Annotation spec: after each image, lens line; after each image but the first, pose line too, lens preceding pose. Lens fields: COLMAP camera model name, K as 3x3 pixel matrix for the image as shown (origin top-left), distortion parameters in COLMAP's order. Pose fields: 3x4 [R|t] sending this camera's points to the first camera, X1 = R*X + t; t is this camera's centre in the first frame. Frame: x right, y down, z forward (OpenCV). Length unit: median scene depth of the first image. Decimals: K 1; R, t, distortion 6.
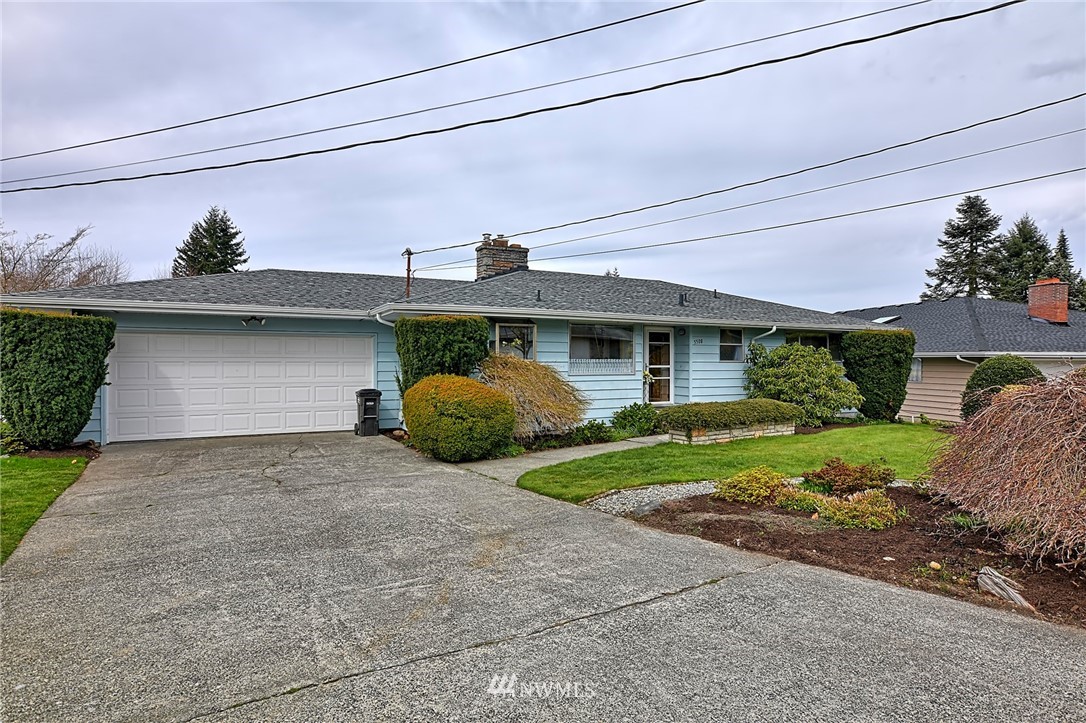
lens RADIAL K [[564.6, 0, 542.1], [0, 564.6, 360.5], [0, 0, 1]] dist [-0.029410, 0.021308]
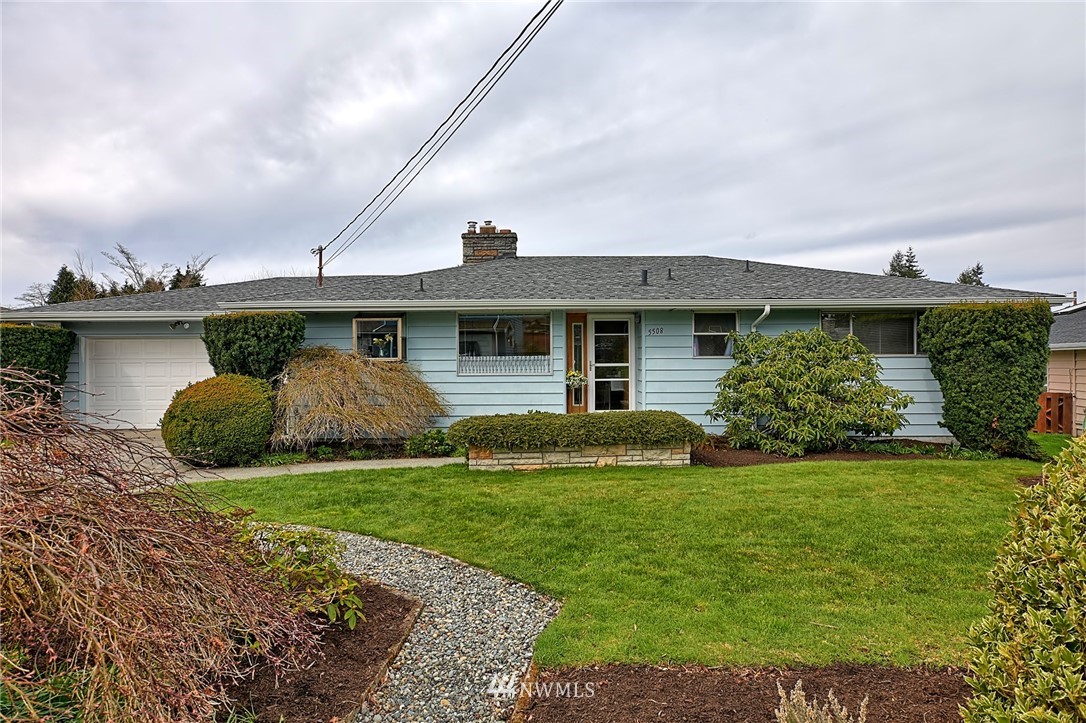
lens RADIAL K [[564.6, 0, 542.1], [0, 564.6, 360.5], [0, 0, 1]] dist [-0.029410, 0.021308]
pose [[0.893460, -0.008177, -0.449067, 0.477279], [0.008760, 0.999961, -0.000781, 0.004489], [0.449056, -0.003236, 0.893498, 0.260320]]
